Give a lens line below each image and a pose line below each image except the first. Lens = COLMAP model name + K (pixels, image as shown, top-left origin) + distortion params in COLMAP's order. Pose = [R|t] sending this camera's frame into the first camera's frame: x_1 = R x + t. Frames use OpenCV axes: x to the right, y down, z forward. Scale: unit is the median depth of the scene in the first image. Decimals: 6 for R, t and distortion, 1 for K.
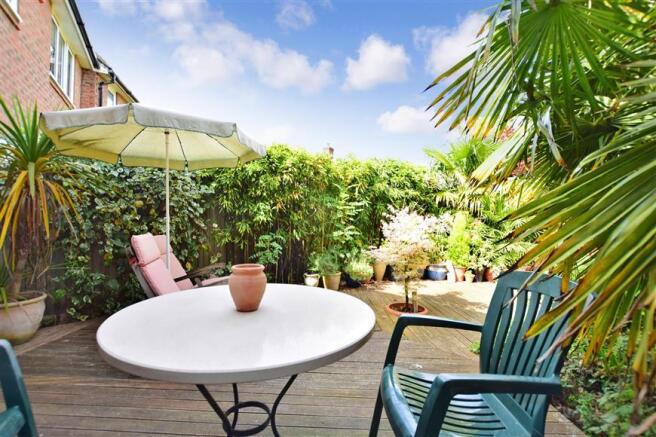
lens RADIAL K [[298.1, 0, 328.4], [0, 298.1, 217.7], [0, 0, 1]] dist [-0.001136, -0.000678]
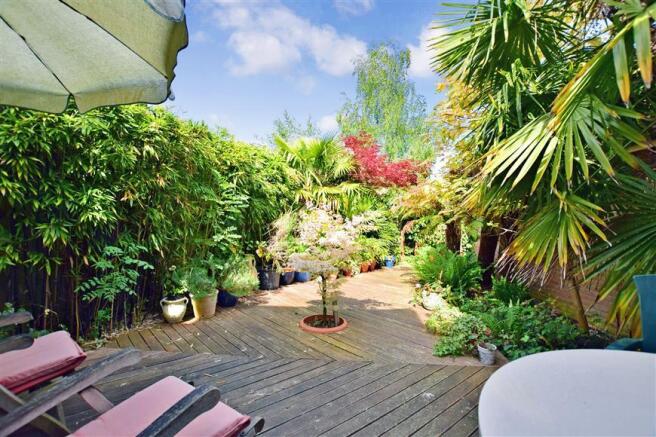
lens RADIAL K [[298.1, 0, 327.8], [0, 298.1, 218.9], [0, 0, 1]] dist [-0.001136, -0.000678]
pose [[0.782937, -0.005841, 0.622074, -0.230565], [0.001959, 0.999974, 0.006924, 0.002919], [-0.622098, -0.004203, 0.782928, 0.286634]]
